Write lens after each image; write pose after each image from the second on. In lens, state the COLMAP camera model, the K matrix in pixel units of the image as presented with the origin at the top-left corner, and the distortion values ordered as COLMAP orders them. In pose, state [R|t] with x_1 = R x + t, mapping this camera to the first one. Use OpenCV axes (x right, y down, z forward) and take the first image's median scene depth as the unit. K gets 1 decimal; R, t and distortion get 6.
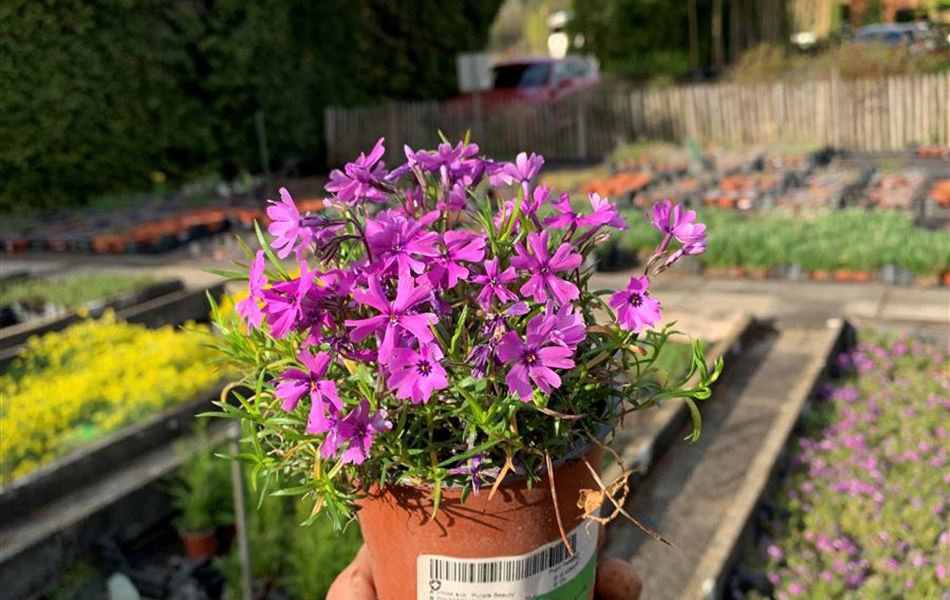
lens RADIAL K [[990.8, 0, 515.5], [0, 990.8, 301.8], [0, 0, 1]] dist [0.013689, -0.034742]
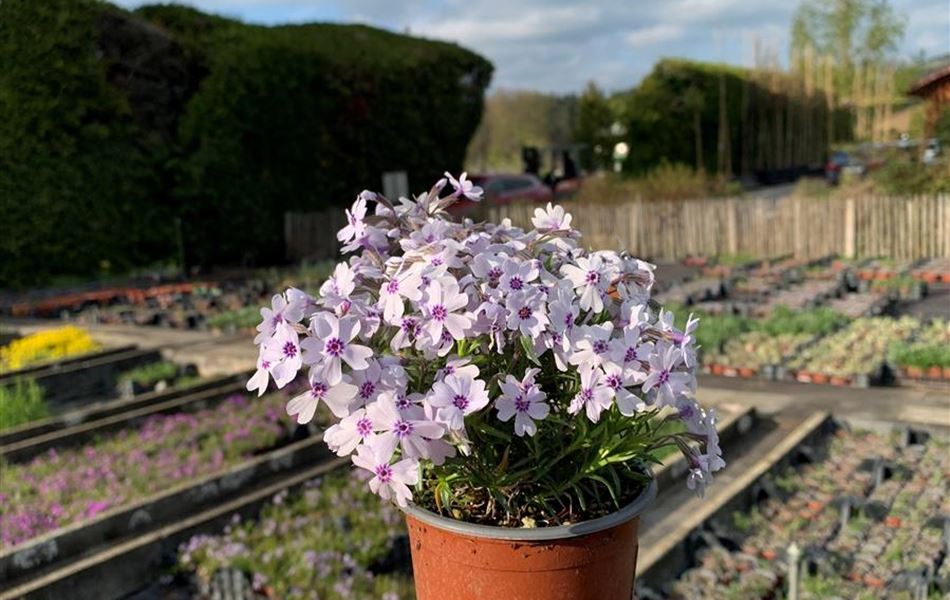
lens RADIAL K [[972.0, 0, 513.4], [0, 972.0, 301.2], [0, 0, 1]] dist [0.130758, -0.336430]
pose [[0.991434, 0.033232, -0.126307, 0.318019], [-0.044958, 0.994822, -0.091148, 0.017730], [0.122623, 0.096046, 0.987795, -0.211515]]
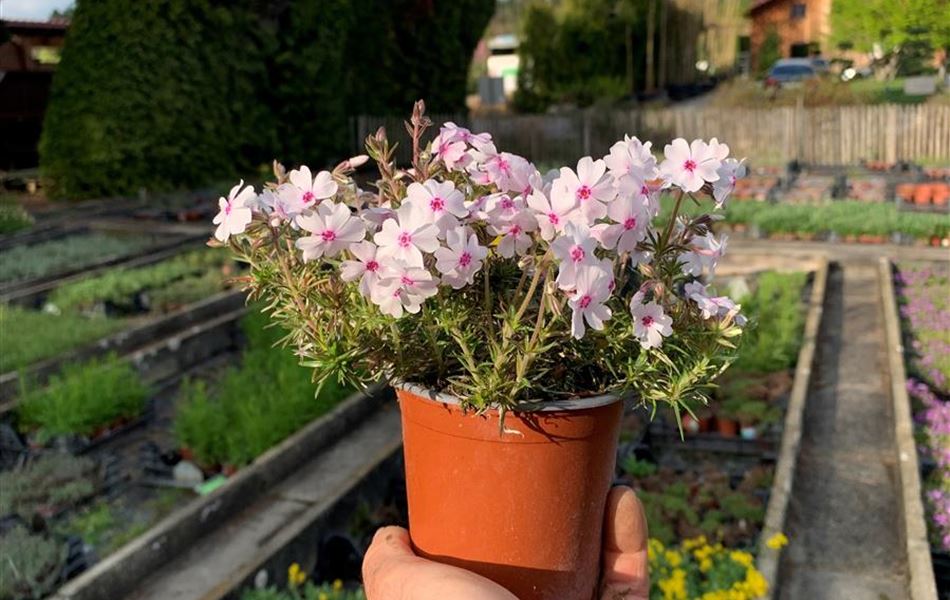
lens RADIAL K [[972.0, 0, 513.4], [0, 972.0, 301.2], [0, 0, 1]] dist [0.130758, -0.336430]
pose [[0.994333, 0.014577, 0.105306, -0.163836], [-0.013055, 0.999800, -0.015126, 0.044884], [-0.105505, 0.013666, 0.994325, -0.193504]]
